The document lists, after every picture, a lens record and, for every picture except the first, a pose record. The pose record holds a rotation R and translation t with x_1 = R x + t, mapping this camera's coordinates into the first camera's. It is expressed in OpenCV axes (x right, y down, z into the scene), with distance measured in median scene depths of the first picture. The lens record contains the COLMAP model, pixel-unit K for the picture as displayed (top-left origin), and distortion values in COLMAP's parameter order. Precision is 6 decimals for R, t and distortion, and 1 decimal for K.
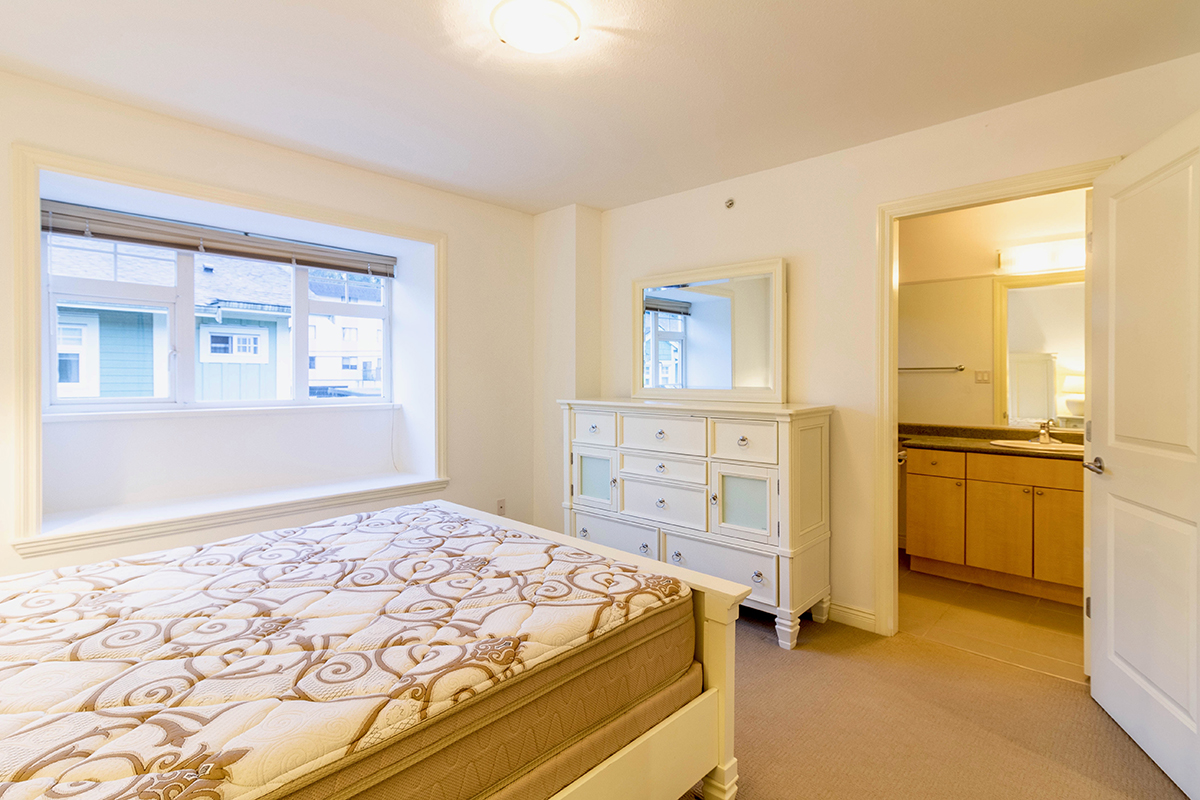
lens RADIAL K [[567.9, 0, 605.6], [0, 567.9, 385.5], [0, 0, 1]] dist [-0.000304, -0.000005]
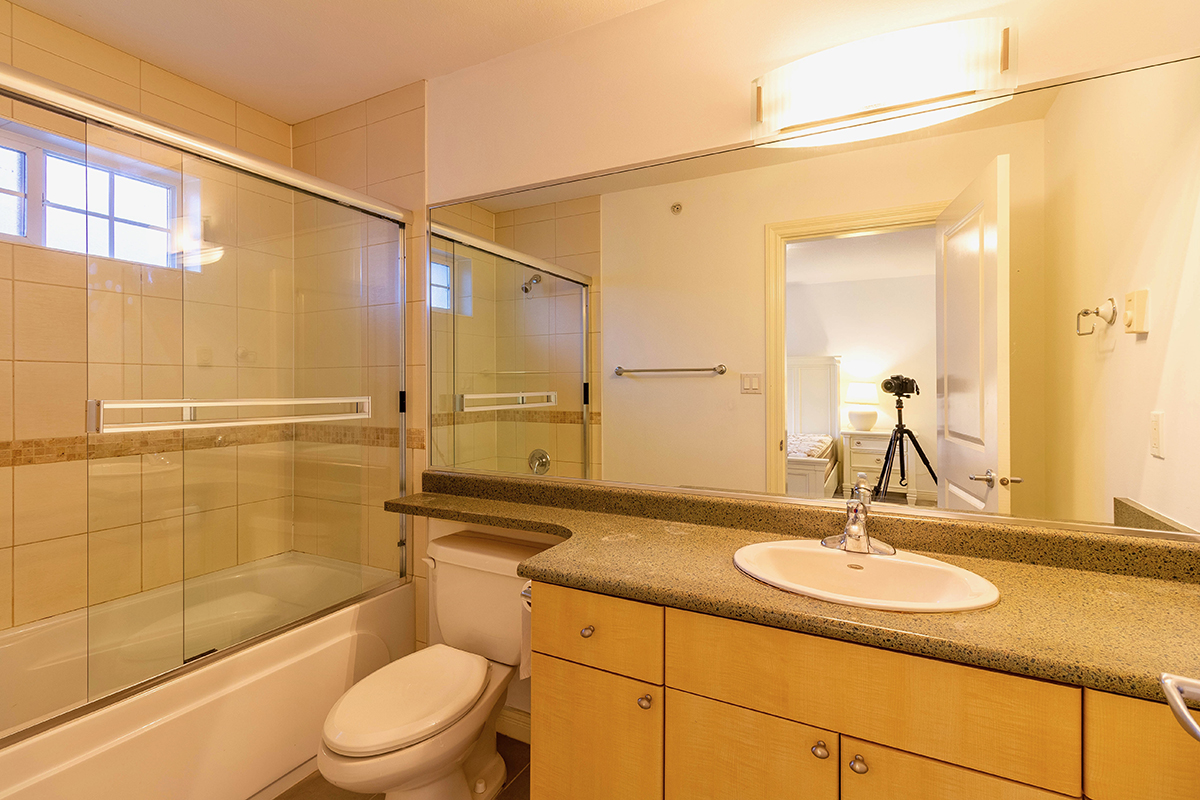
lens RADIAL K [[567.9, 0, 605.6], [0, 567.9, 385.5], [0, 0, 1]] dist [-0.000304, -0.000005]
pose [[0.956314, 0.005349, 0.292293, 0.331905], [-0.001841, 0.999923, -0.012275, -0.005107], [-0.292336, 0.011201, 0.956250, 0.454879]]
